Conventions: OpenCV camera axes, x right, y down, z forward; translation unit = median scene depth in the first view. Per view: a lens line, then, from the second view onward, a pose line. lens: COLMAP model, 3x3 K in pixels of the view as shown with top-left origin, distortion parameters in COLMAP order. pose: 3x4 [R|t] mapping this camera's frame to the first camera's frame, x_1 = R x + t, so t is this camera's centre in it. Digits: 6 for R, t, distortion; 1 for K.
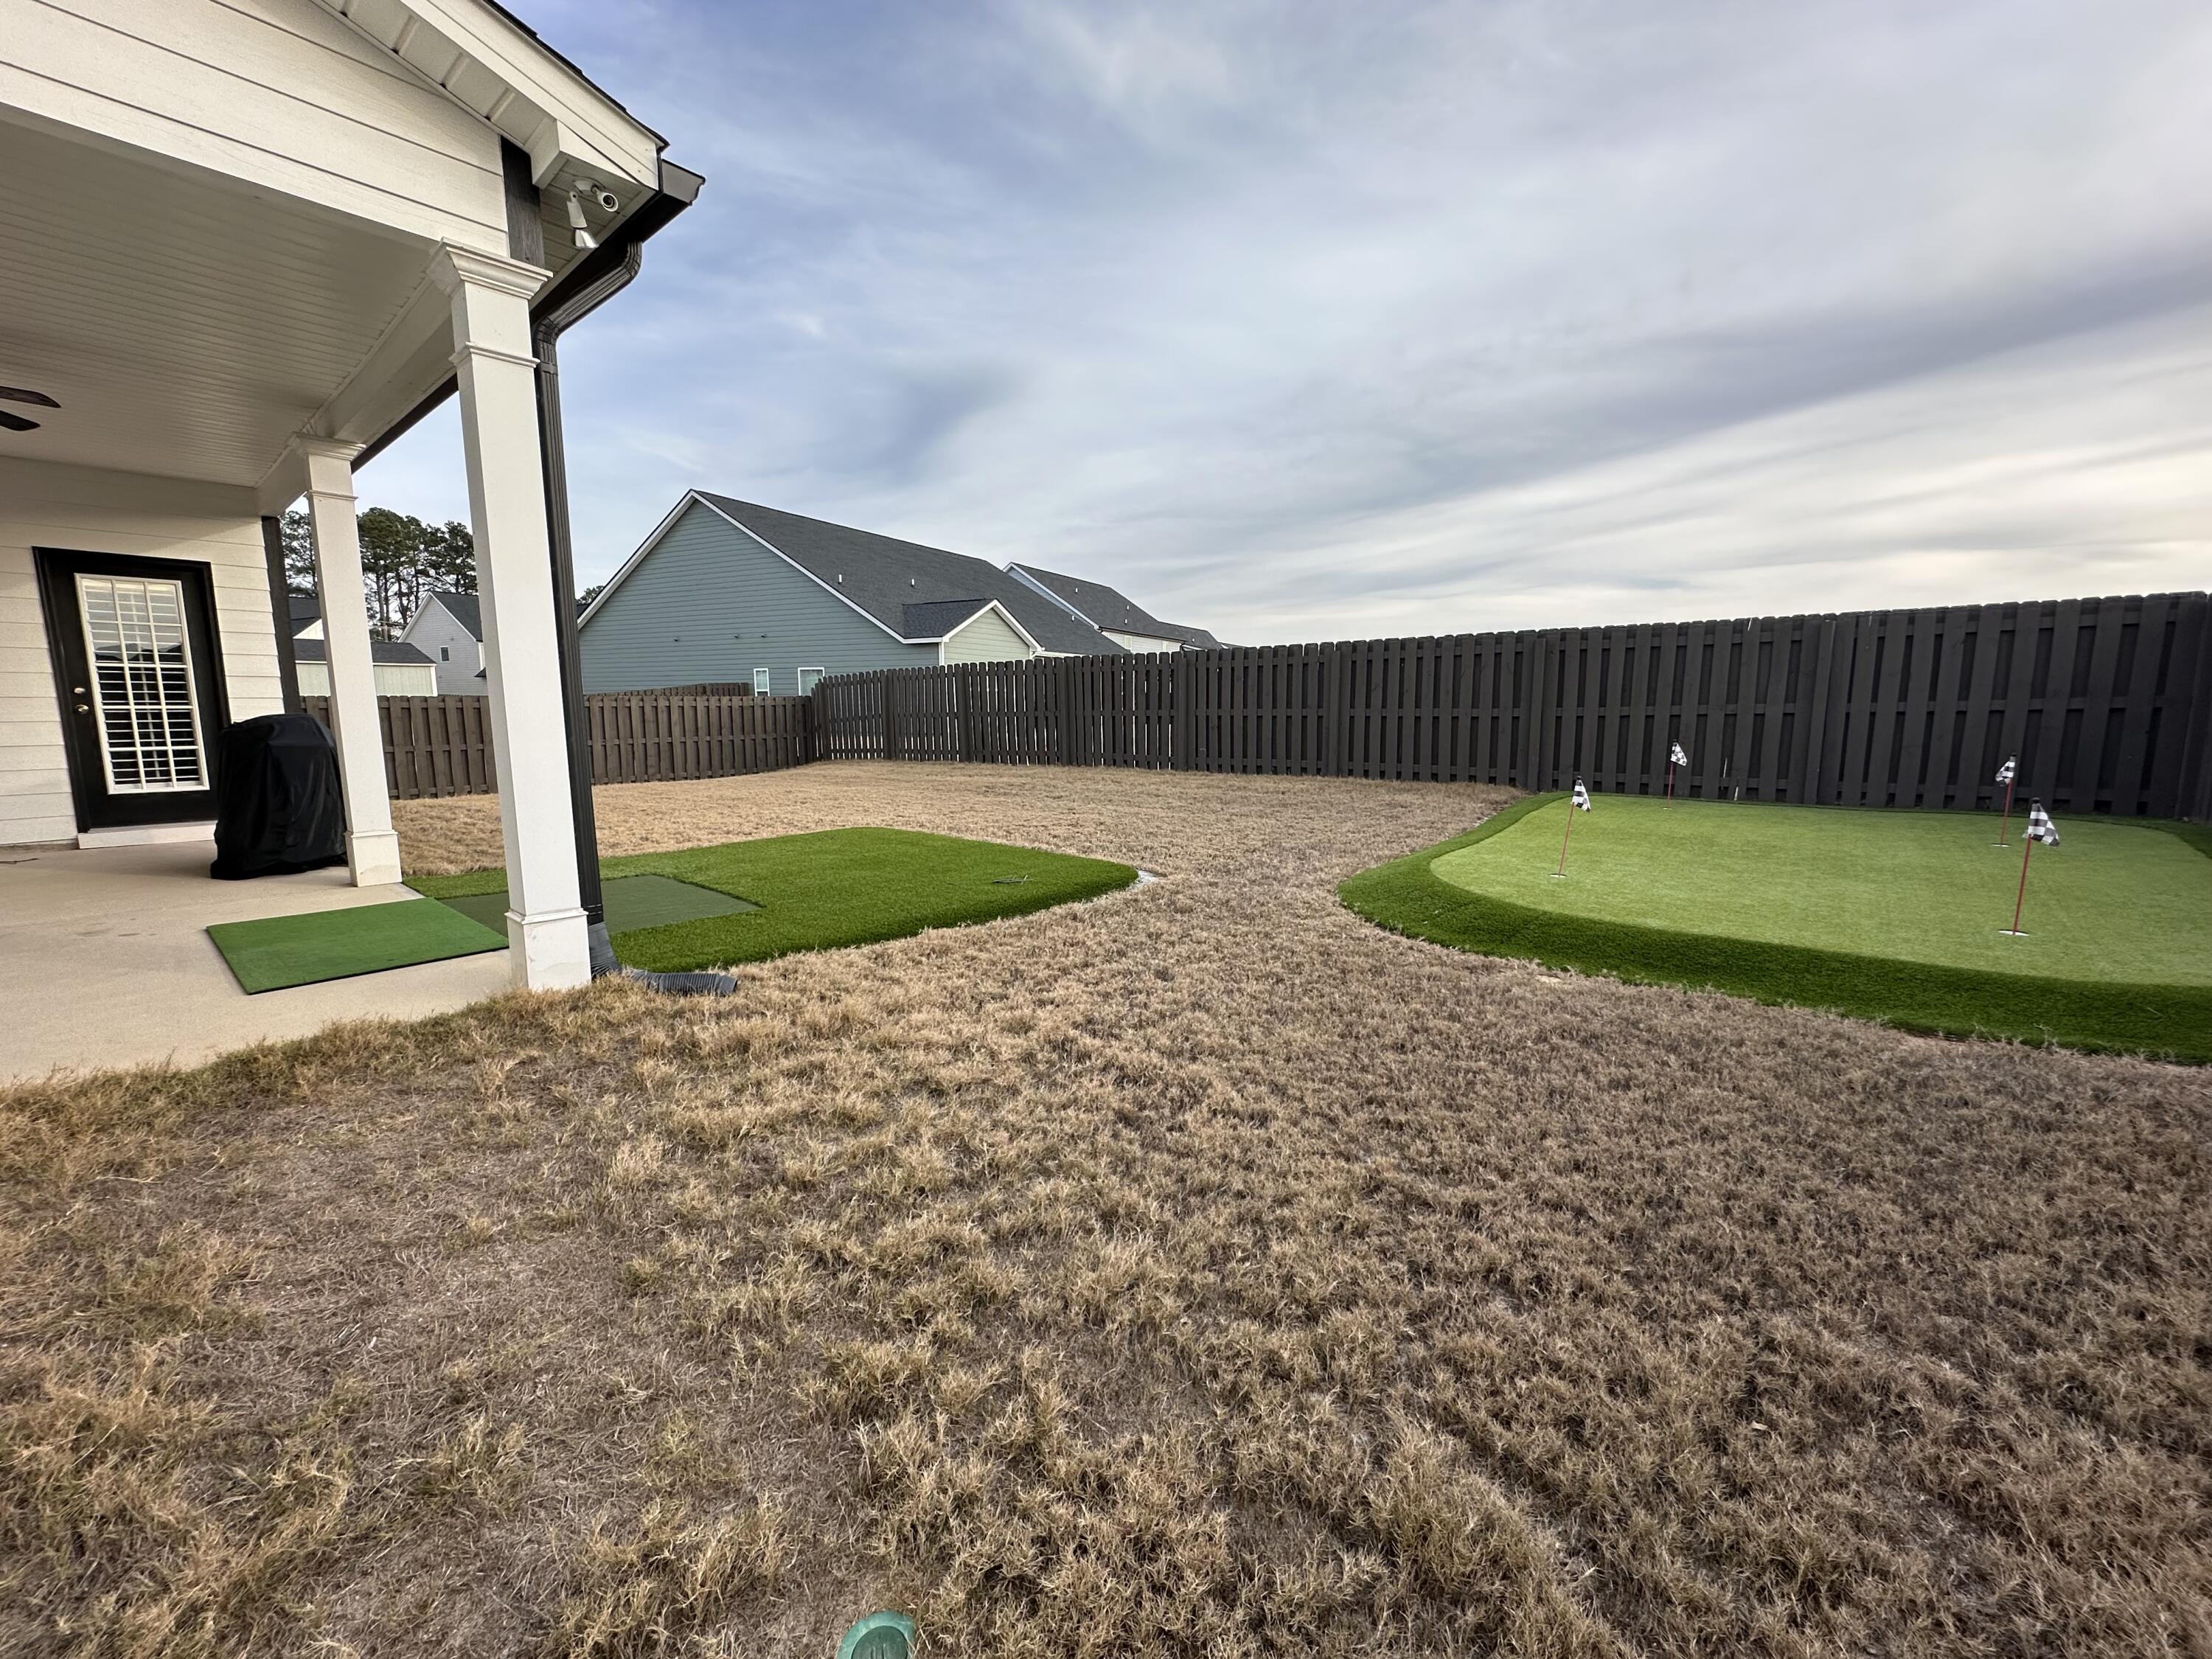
lens RADIAL K [[879.9, 0, 1090.5], [0, 879.9, 833.5], [0, 0, 1]] dist [-0.004359, 0.000919]
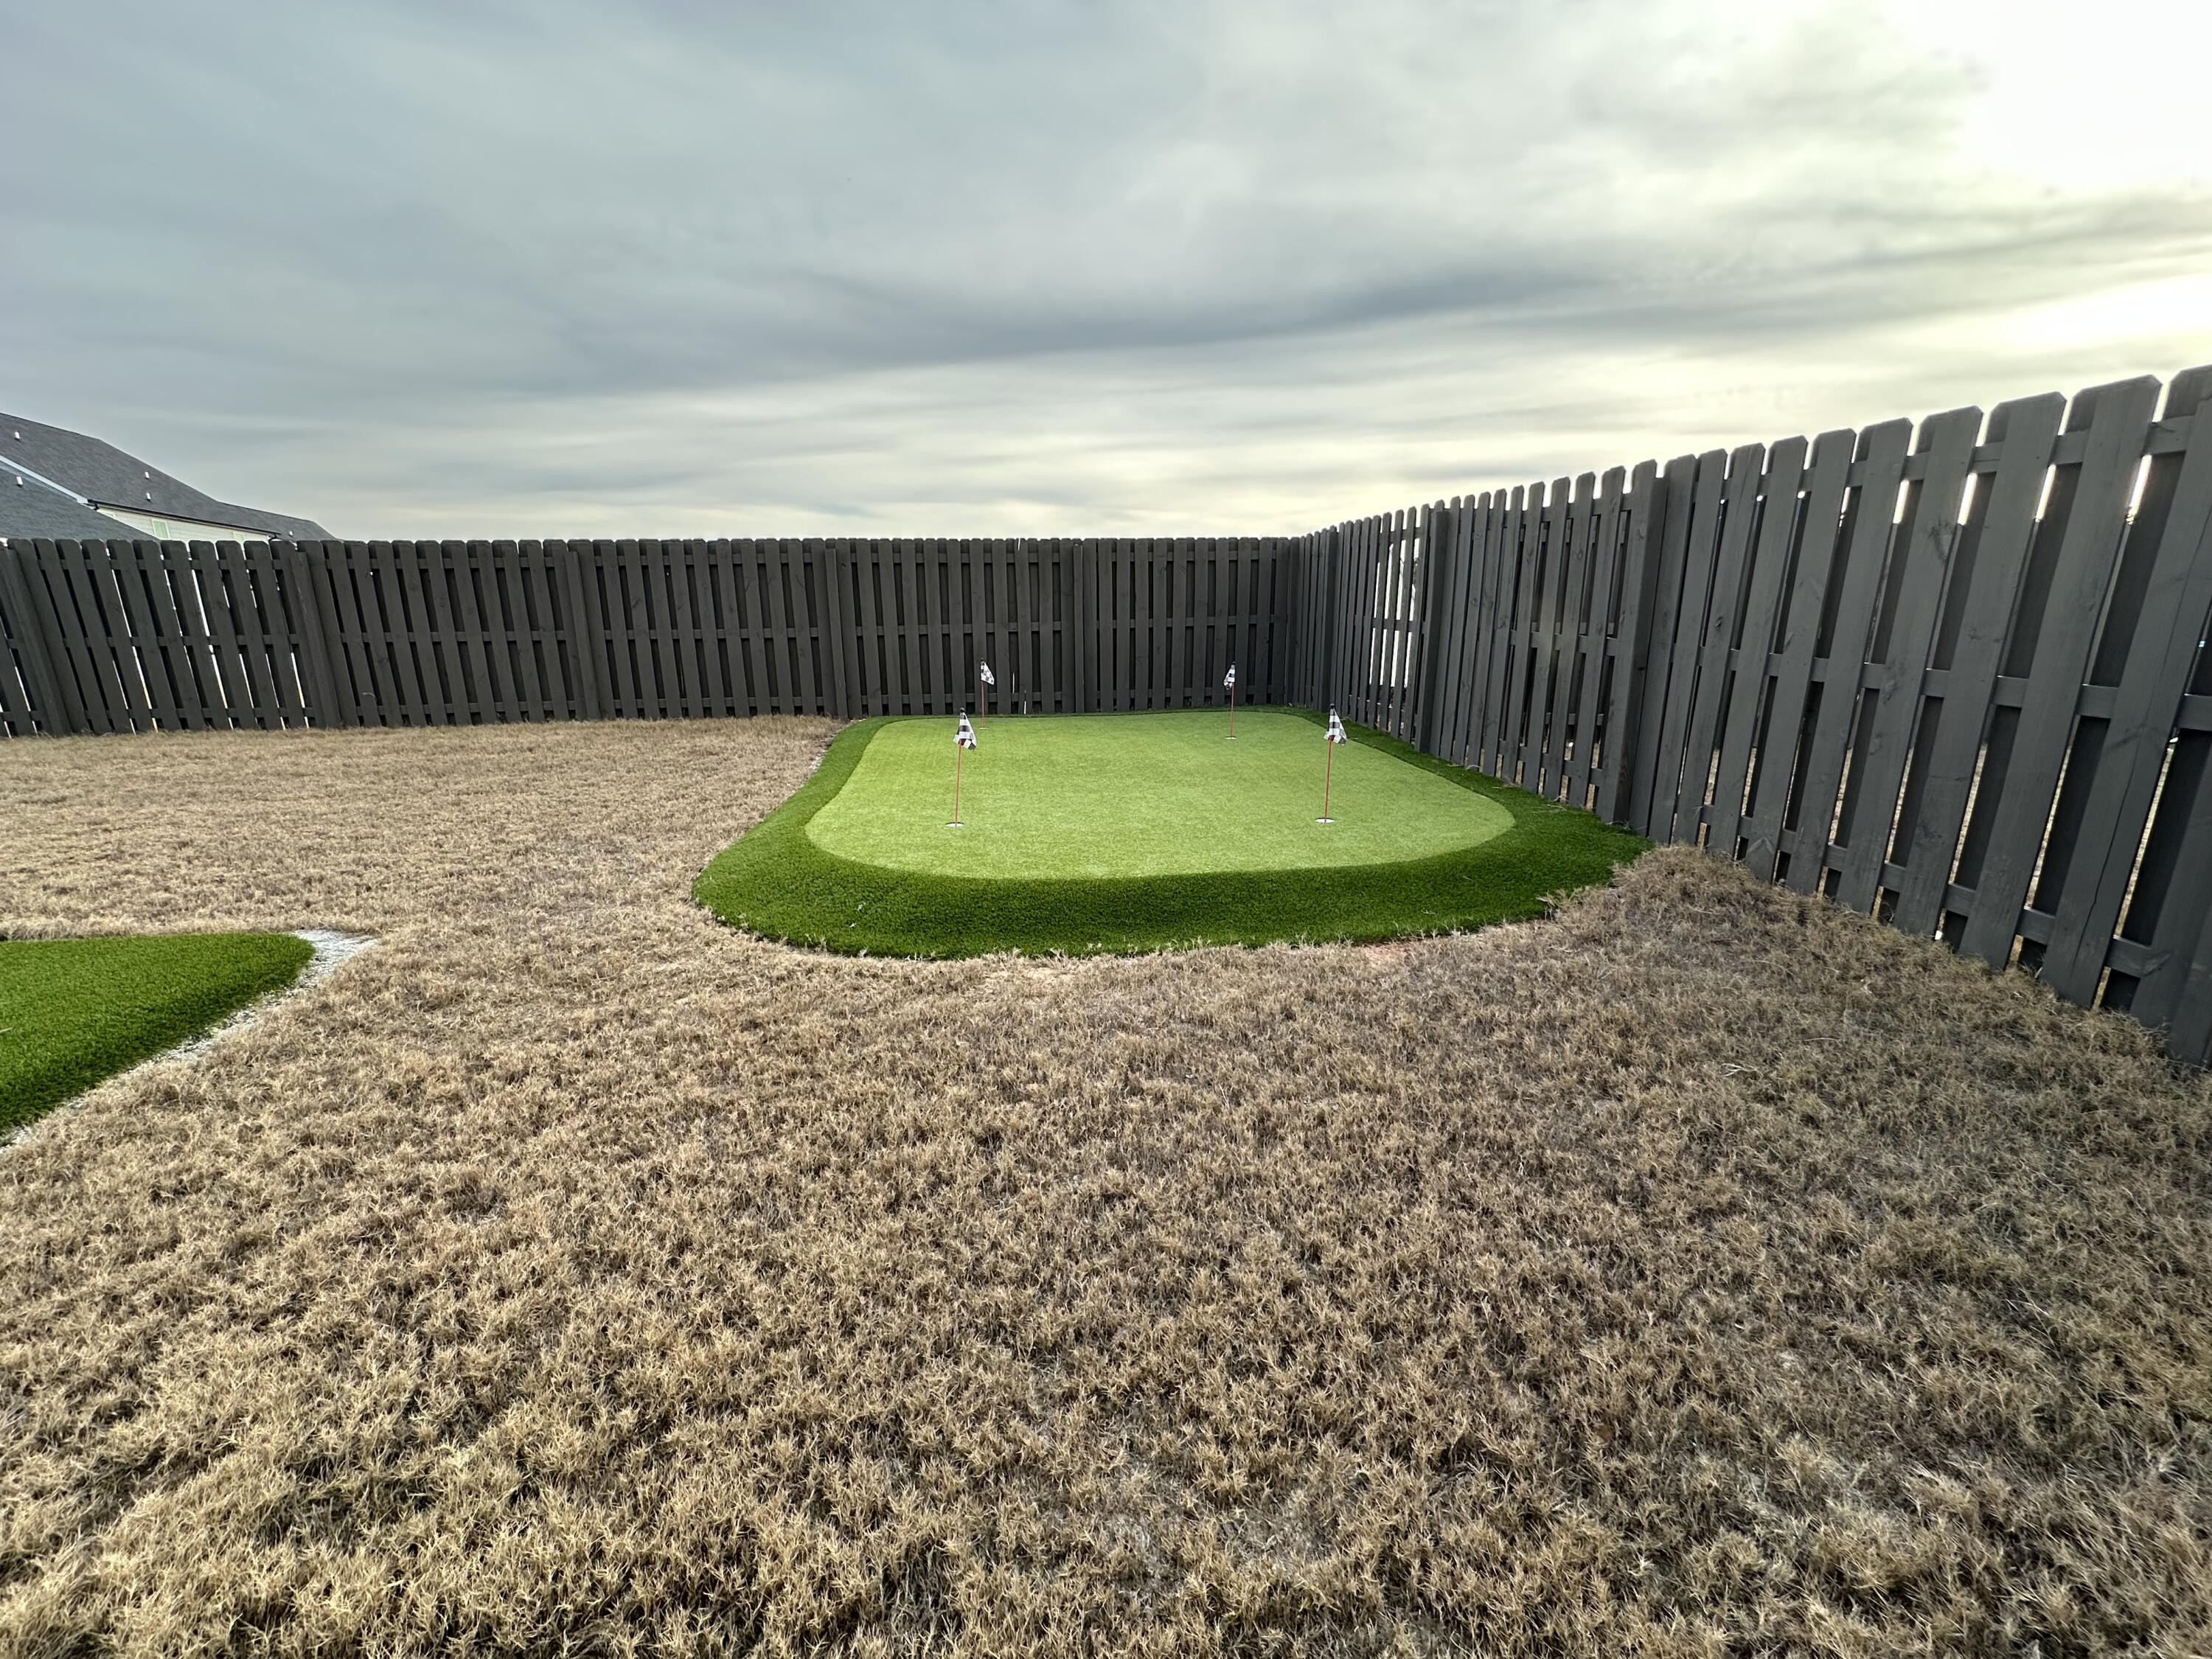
lens RADIAL K [[879.9, 0, 1107.8], [0, 879.9, 834.6], [0, 0, 1]] dist [-0.004359, 0.000919]
pose [[0.666386, -0.178356, 0.723961, 0.001923], [0.111567, 0.983889, 0.139698, -0.047038], [-0.737213, -0.012323, 0.675548, 0.302786]]
